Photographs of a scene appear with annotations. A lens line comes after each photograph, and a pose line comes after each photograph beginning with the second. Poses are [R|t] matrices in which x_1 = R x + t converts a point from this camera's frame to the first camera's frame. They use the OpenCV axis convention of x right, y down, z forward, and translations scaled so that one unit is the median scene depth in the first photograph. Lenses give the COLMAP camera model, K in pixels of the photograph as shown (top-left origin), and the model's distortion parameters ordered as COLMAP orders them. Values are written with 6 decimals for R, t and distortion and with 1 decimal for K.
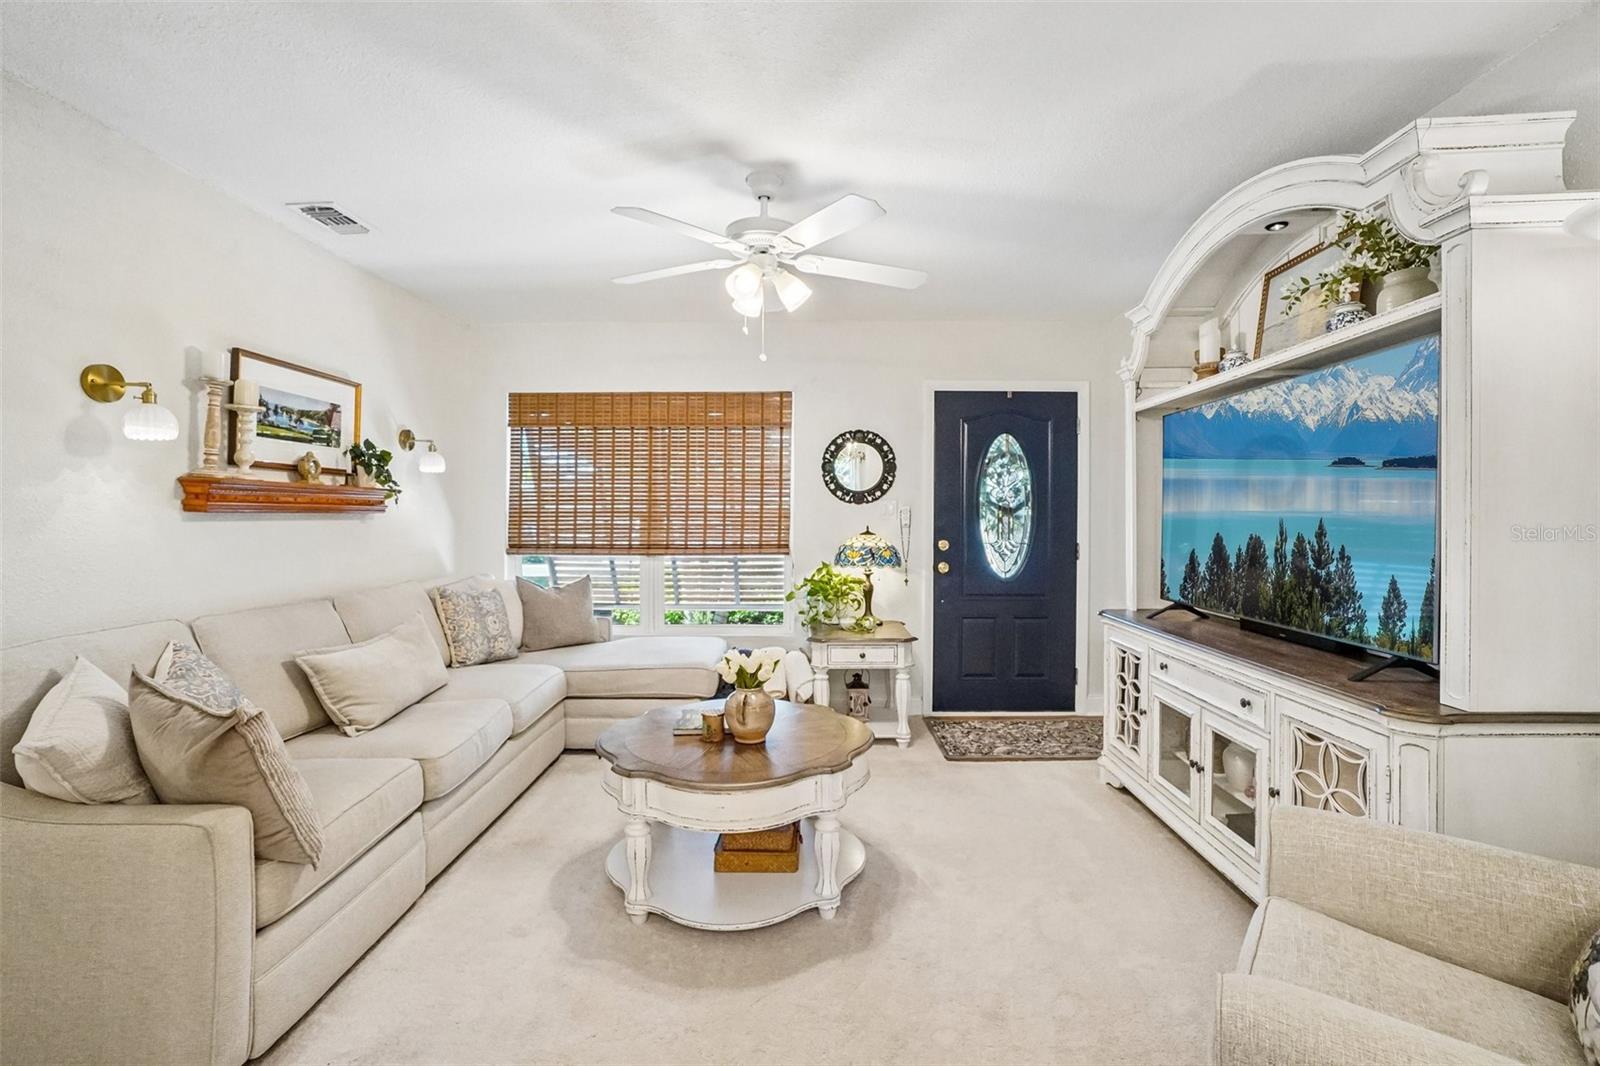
lens RADIAL K [[709.9, 0, 793.7], [0, 709.9, 527.9], [0, 0, 1]] dist [-0.058546, 0.025339]
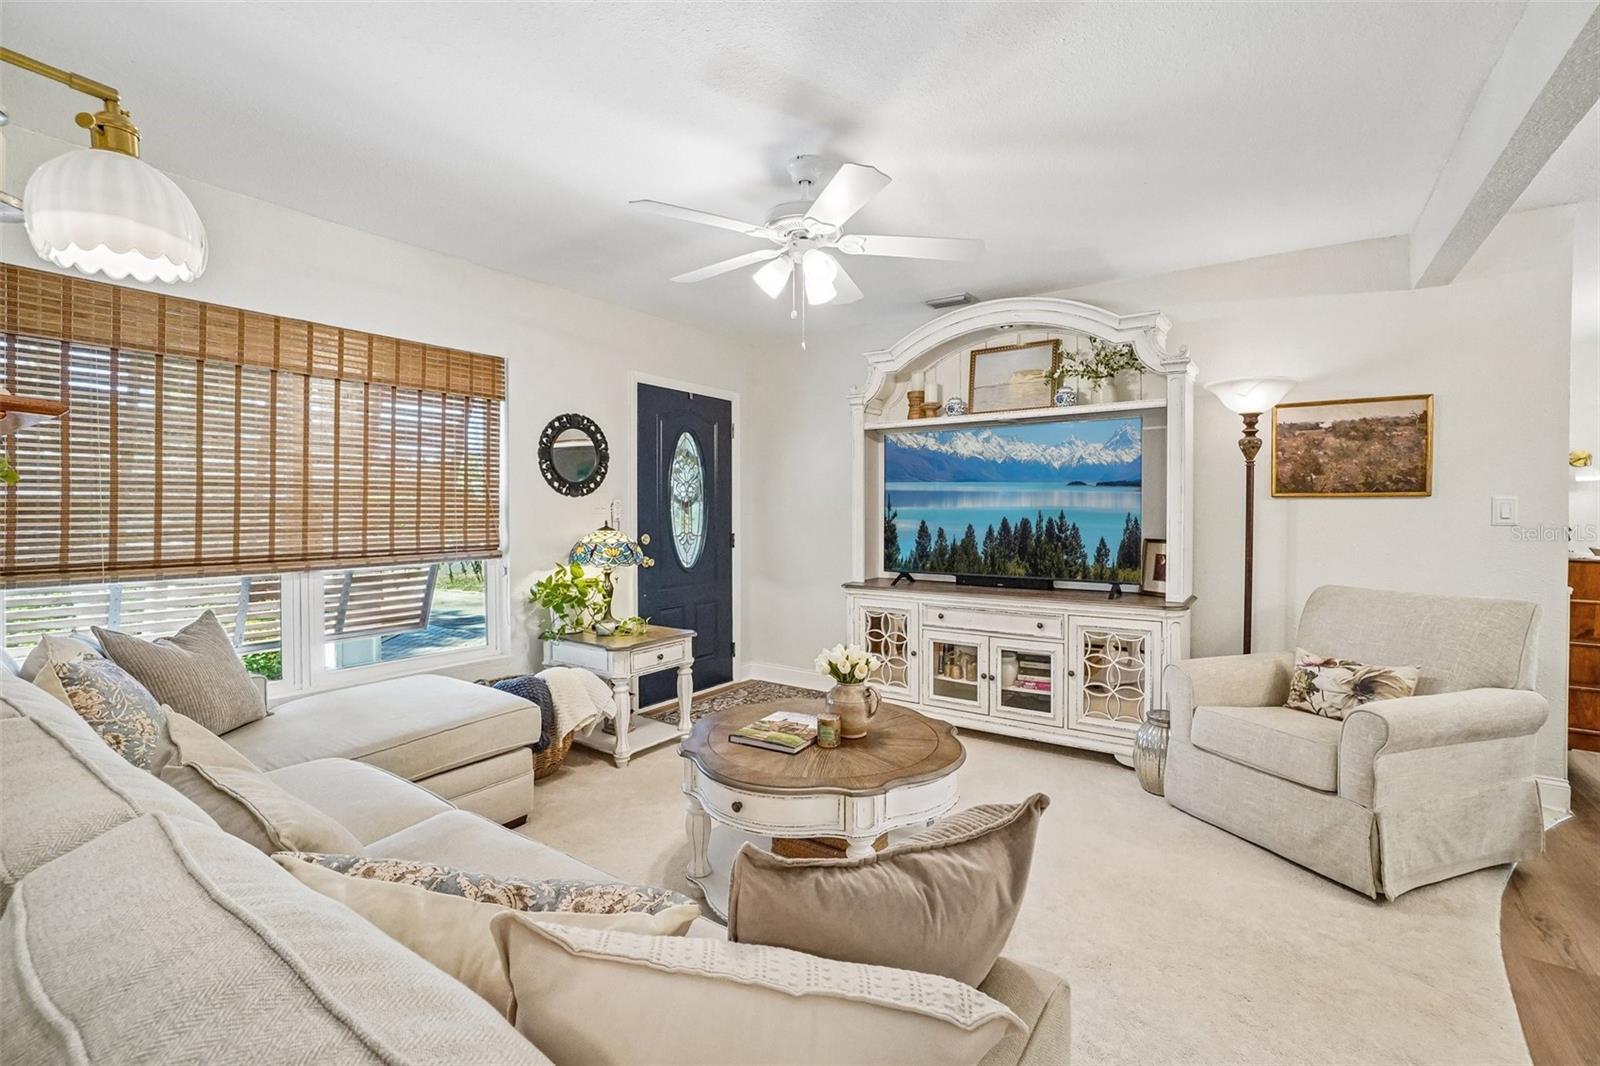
lens RADIAL K [[710.1, 0, 800.0], [0, 710.1, 518.2], [0, 0, 1]] dist [-0.057912, 0.022598]
pose [[0.552209, -0.011203, 0.833631, -0.585376], [0.016305, 0.999864, 0.002636, -0.004804], [-0.833546, 0.012137, 0.552316, 0.320571]]
